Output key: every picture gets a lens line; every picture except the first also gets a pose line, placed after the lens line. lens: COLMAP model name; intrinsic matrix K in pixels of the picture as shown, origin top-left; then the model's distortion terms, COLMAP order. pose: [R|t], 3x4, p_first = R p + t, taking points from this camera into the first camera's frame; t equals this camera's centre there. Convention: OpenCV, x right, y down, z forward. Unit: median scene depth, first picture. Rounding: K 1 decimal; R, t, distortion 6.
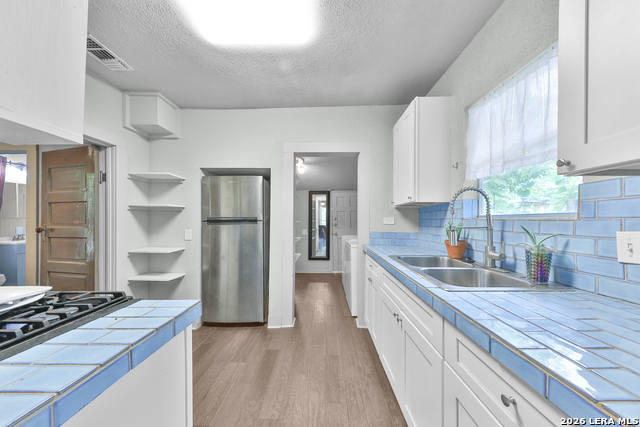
lens RADIAL K [[213.1, 0, 324.8], [0, 213.1, 217.6], [0, 0, 1]] dist [0.000266, -0.000015]
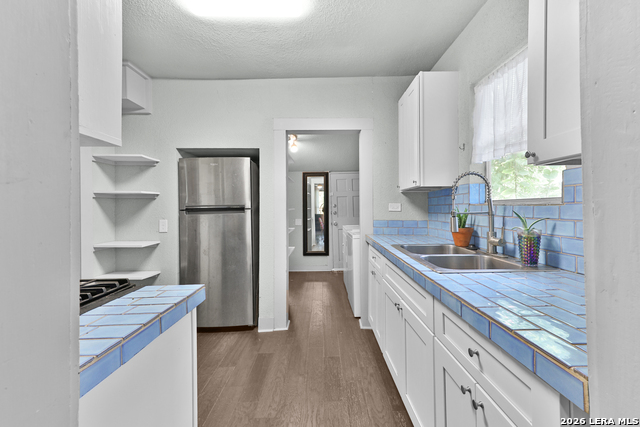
lens RADIAL K [[267.6, 0, 329.4], [0, 267.6, 208.7], [0, 0, 1]] dist [0.000393, 0.000029]
pose [[0.999599, -0.011562, 0.025849, 0.001381], [0.011124, 0.999793, 0.017053, -0.000686], [-0.026041, -0.016759, 0.999520, -0.144045]]
